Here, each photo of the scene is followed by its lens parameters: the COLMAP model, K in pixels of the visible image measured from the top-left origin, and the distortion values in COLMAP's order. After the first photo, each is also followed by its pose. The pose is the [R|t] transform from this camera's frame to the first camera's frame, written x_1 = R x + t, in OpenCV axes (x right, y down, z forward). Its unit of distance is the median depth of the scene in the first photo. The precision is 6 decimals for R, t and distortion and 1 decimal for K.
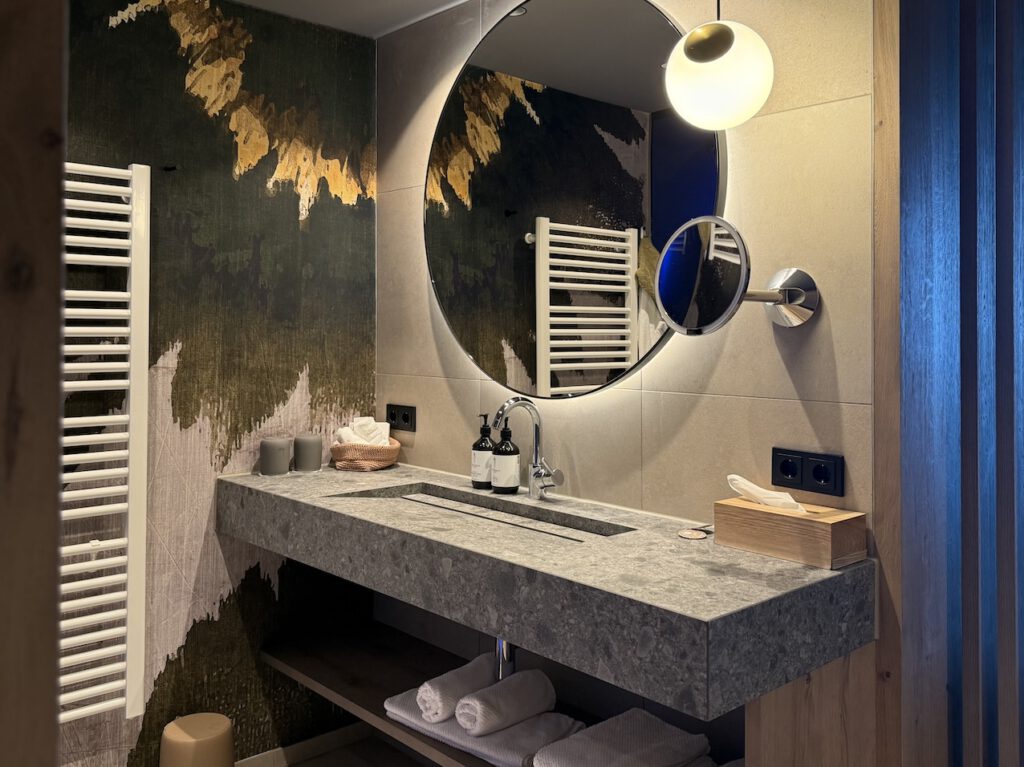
lens RADIAL K [[837.3, 0, 512.0], [0, 837.3, 383.5], [0, 0, 1]] dist [0.133484, -0.235994]
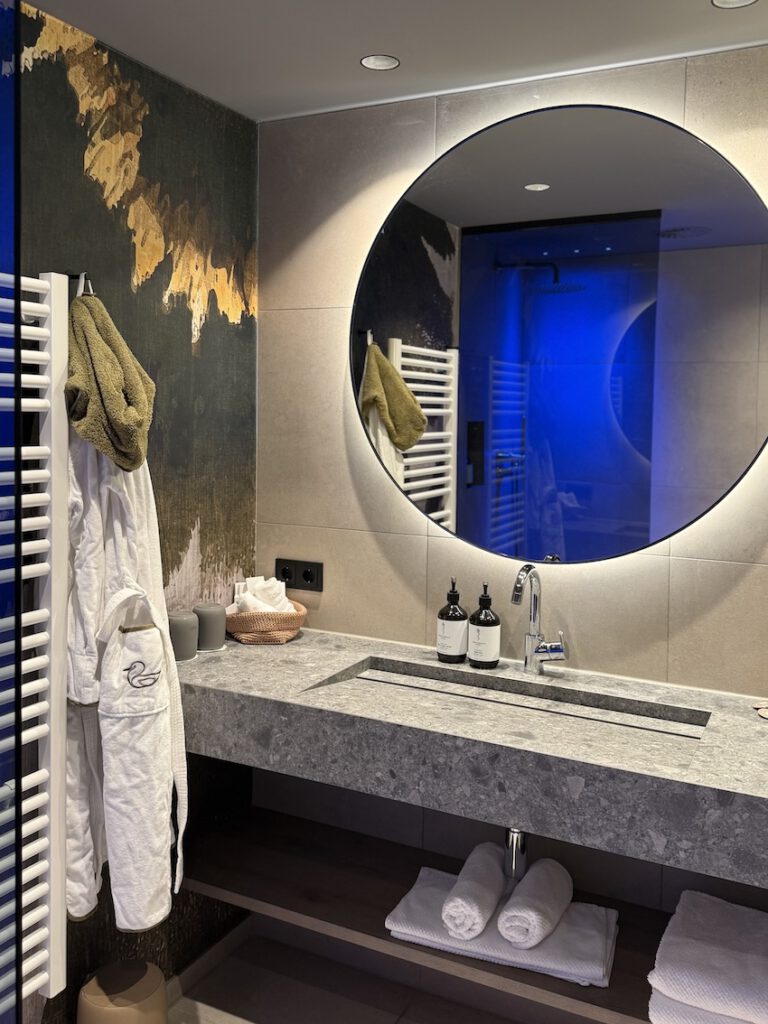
lens RADIAL K [[837.3, 0, 361.0], [0, 837.3, 509.5], [0, 0, 1]] dist [0.133484, -0.235994]
pose [[0.940794, -0.026879, 0.337912, -0.391864], [0.008297, 0.998379, 0.056315, -0.080877], [-0.338878, -0.050177, 0.939491, 0.181546]]
